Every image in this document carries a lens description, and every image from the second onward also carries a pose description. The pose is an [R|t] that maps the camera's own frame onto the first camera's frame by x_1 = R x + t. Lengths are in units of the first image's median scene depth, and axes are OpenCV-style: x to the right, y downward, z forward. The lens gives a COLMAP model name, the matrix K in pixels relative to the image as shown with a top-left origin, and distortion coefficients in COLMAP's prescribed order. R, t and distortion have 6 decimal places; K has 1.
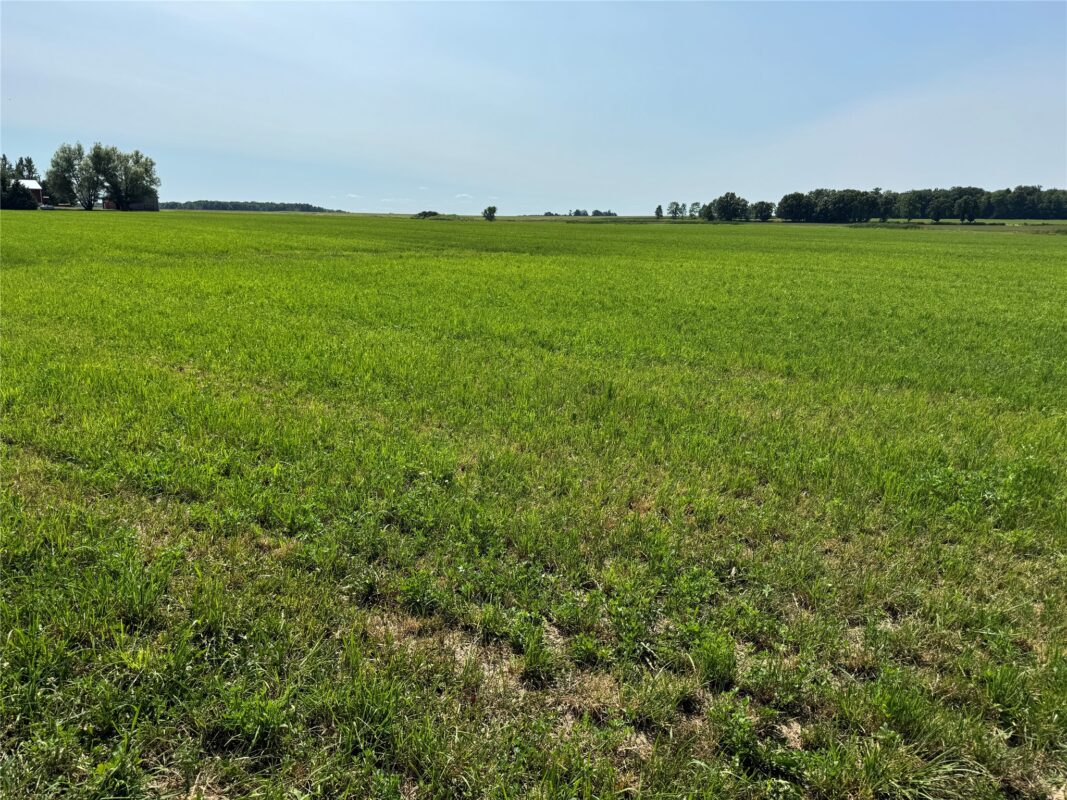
lens RADIAL K [[796.9, 0, 533.5], [0, 796.9, 400.0], [0, 0, 1]] dist [0.100914, -0.129815]
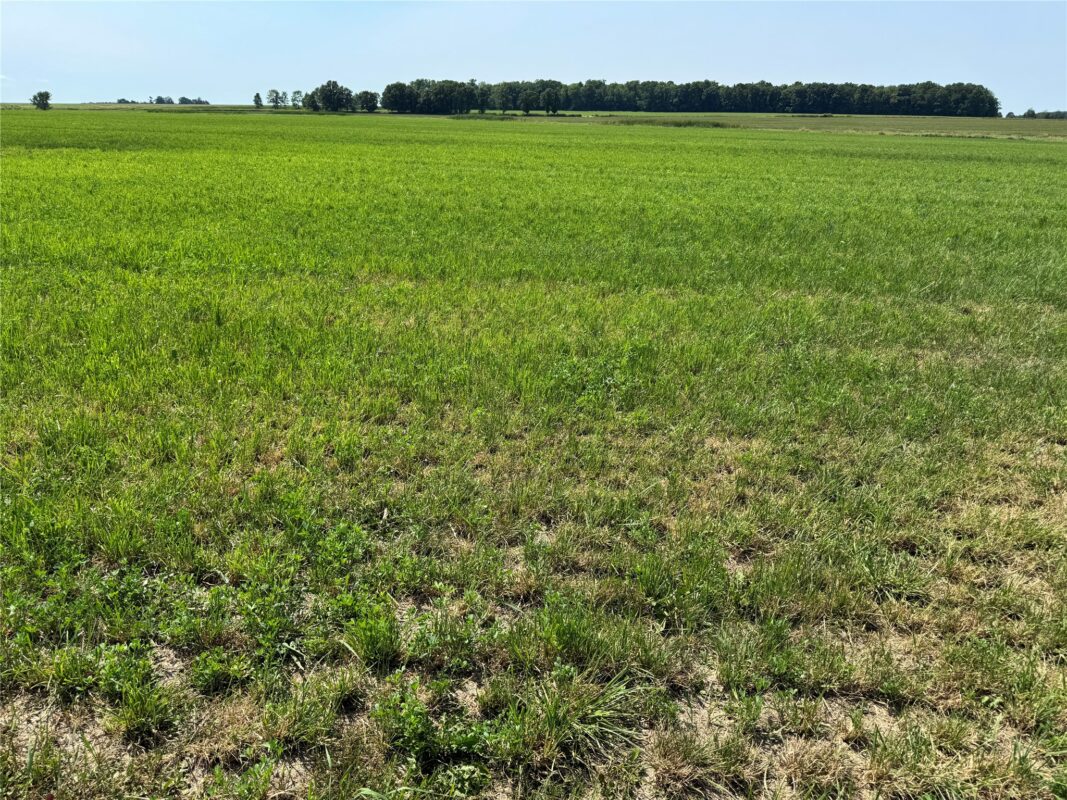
lens RADIAL K [[796.9, 0, 533.5], [0, 796.9, 400.0], [0, 0, 1]] dist [0.100914, -0.129815]
pose [[0.895907, -0.153522, 0.416871, 0.031246], [0.100724, 0.984149, 0.145966, -0.018921], [-0.432672, -0.088783, 0.897169, 0.099726]]
